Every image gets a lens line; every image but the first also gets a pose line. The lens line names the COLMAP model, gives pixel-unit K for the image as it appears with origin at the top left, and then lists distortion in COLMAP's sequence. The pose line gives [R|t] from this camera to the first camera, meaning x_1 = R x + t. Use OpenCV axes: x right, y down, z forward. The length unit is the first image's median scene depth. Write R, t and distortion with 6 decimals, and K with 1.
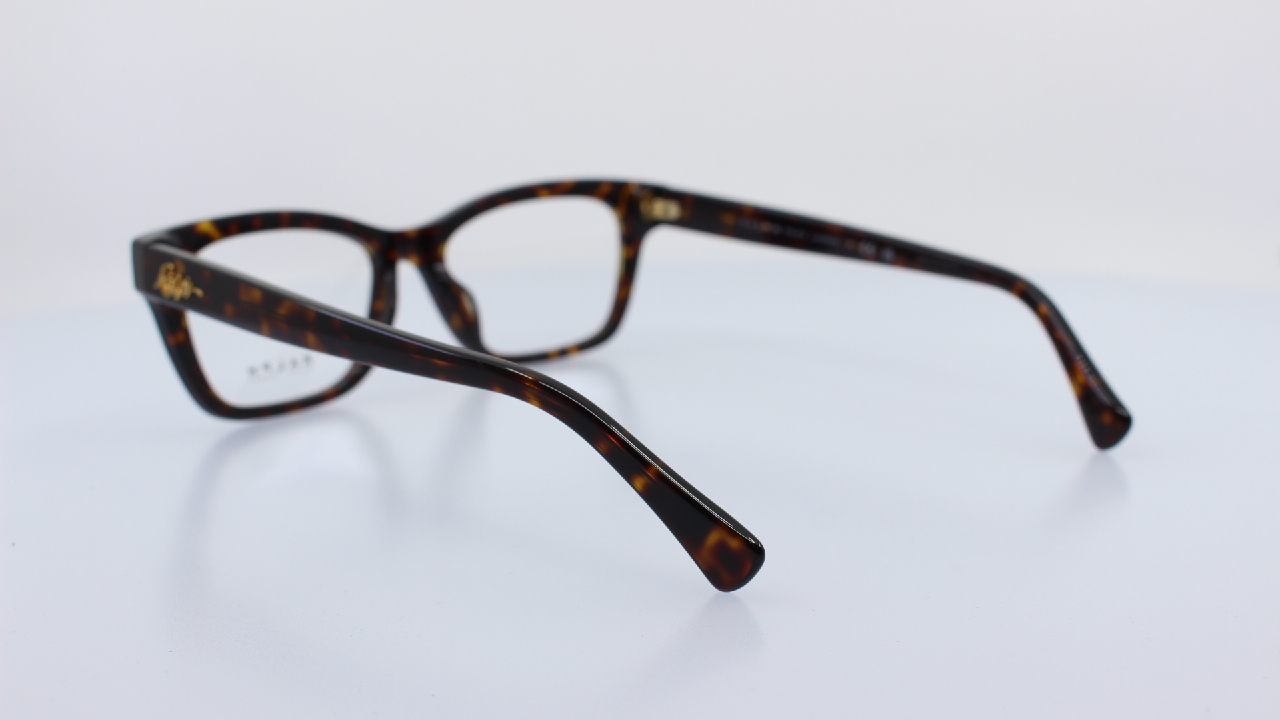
lens RADIAL K [[1686.6, 0, 640.0], [0, 1686.6, 360.0], [0, 0, 1]] dist [-0.111367, -0.056992]
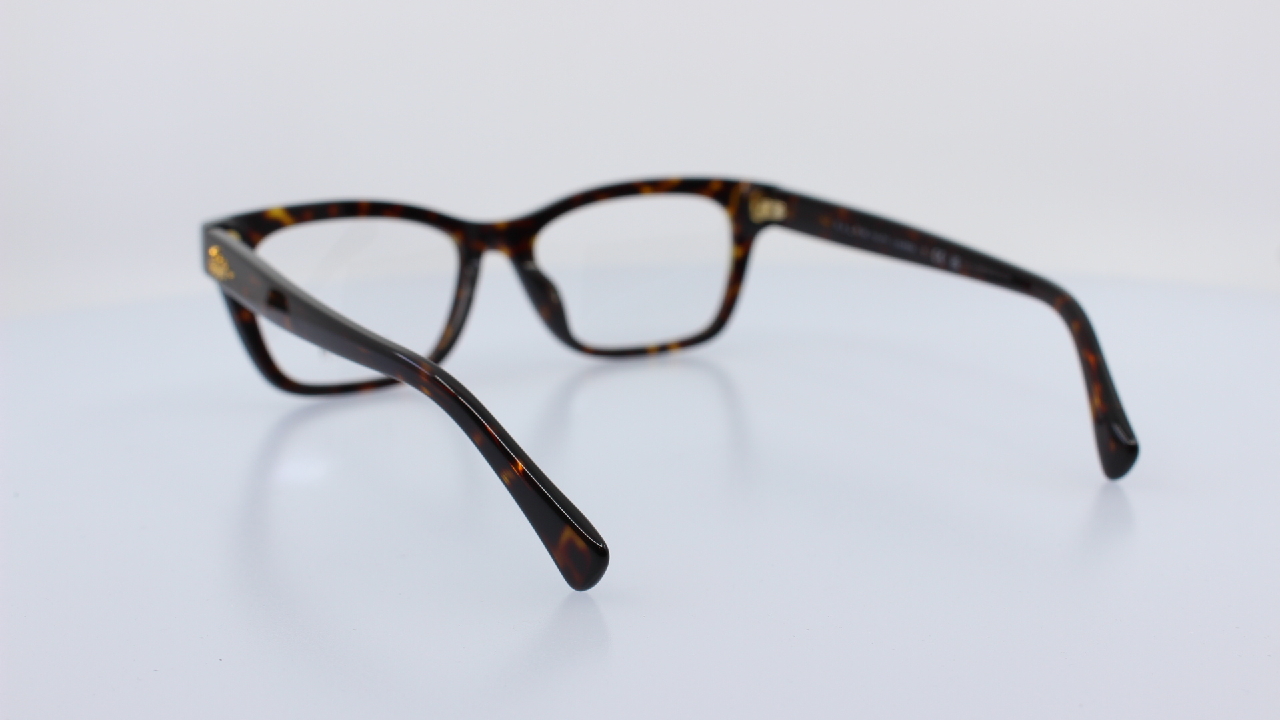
lens RADIAL K [[1686.6, 0, 640.0], [0, 1686.6, 360.0], [0, 0, 1]] dist [-0.111367, -0.056992]
pose [[0.964946, 0.051262, -0.257394, 0.214715], [-0.050463, 0.998679, 0.009713, -0.007198], [0.257552, 0.003616, 0.966258, 0.023097]]
